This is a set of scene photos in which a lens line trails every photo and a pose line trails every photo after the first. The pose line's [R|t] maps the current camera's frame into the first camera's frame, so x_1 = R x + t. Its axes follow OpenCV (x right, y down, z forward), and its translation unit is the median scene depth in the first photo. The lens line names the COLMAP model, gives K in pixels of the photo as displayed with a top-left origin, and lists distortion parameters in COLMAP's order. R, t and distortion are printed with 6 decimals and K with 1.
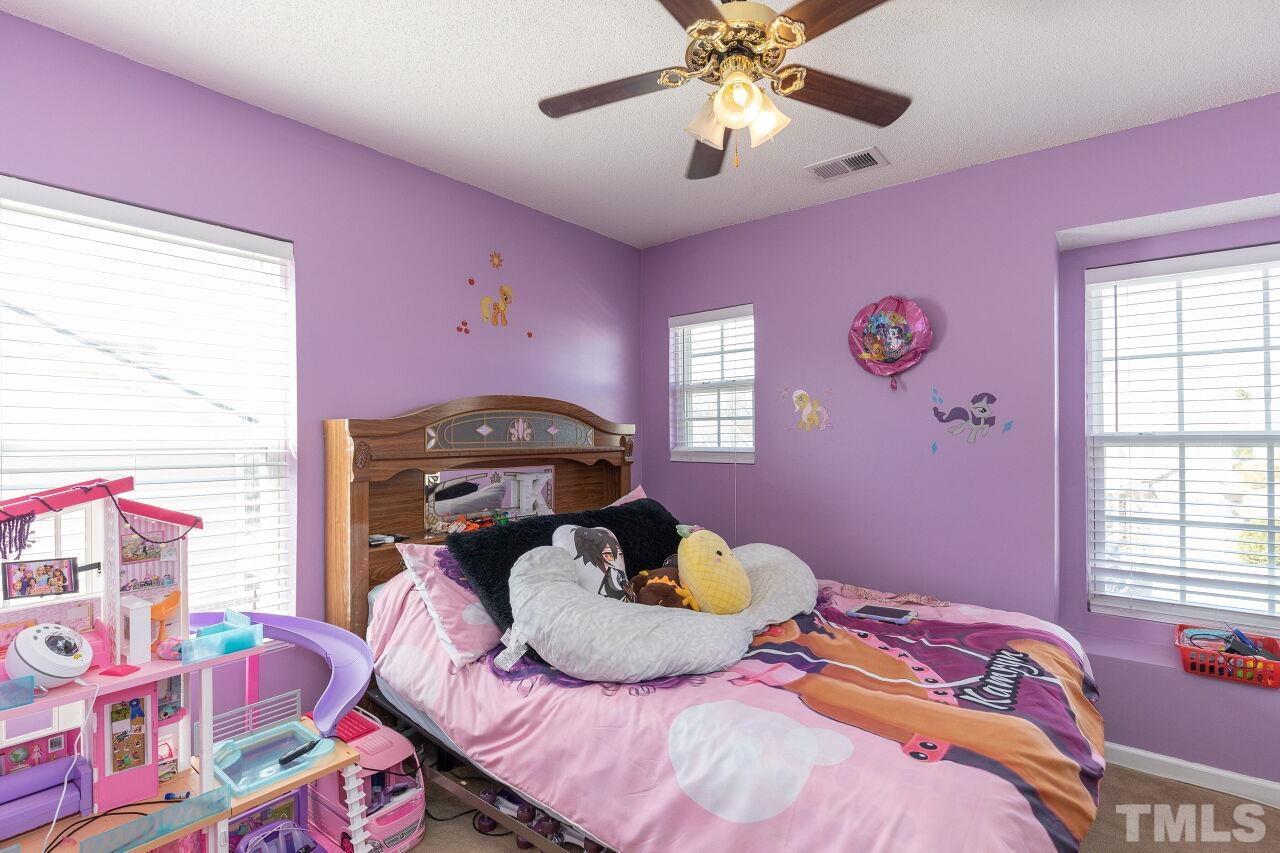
lens RADIAL K [[603.8, 0, 642.0], [0, 603.8, 430.8], [0, 0, 1]] dist [0.001097, 0.000021]
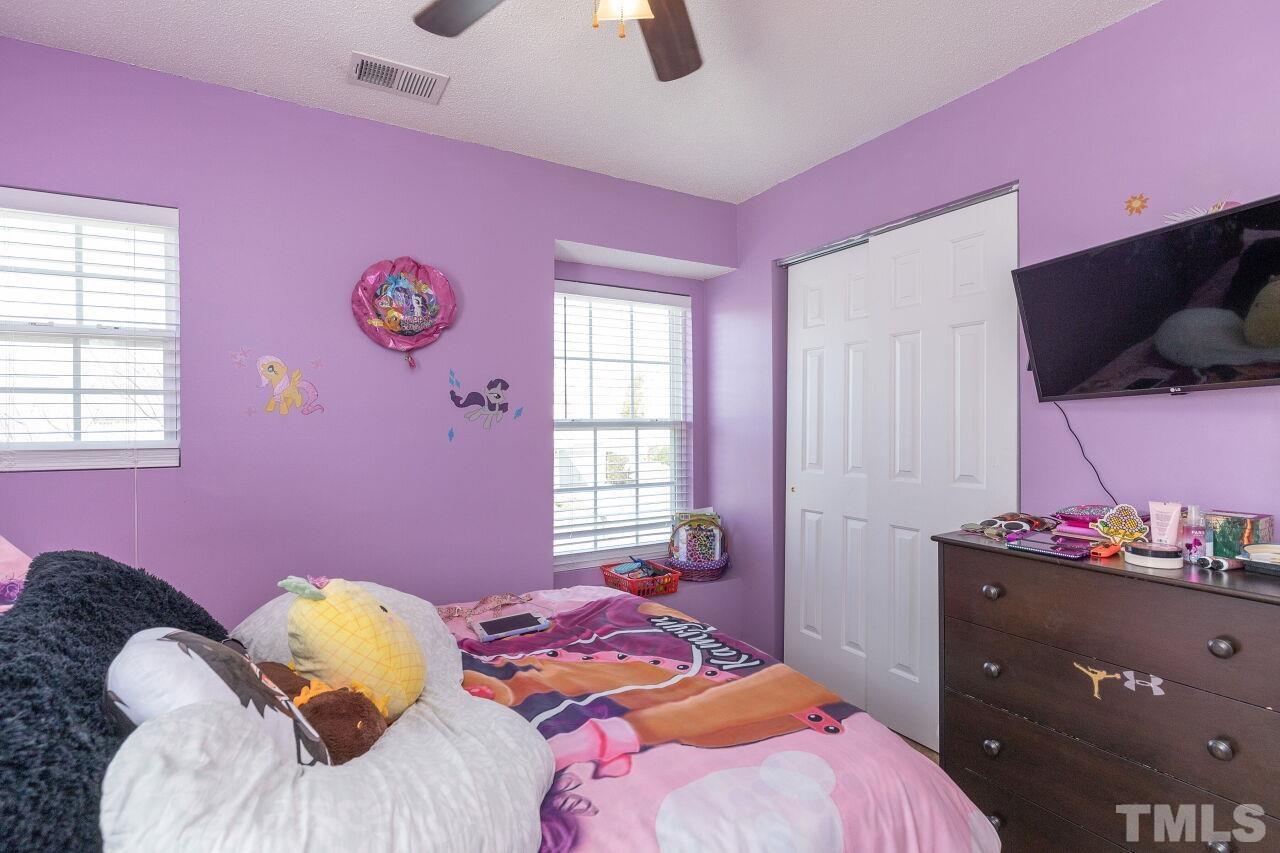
lens RADIAL K [[603.8, 0, 648.3], [0, 603.8, 421.8], [0, 0, 1]] dist [0.001097, 0.000021]
pose [[0.367480, 0.001394, 0.930031, -0.313320], [-0.007964, 0.999967, 0.001648, 0.005394], [-0.929997, -0.008012, 0.367479, 0.461954]]
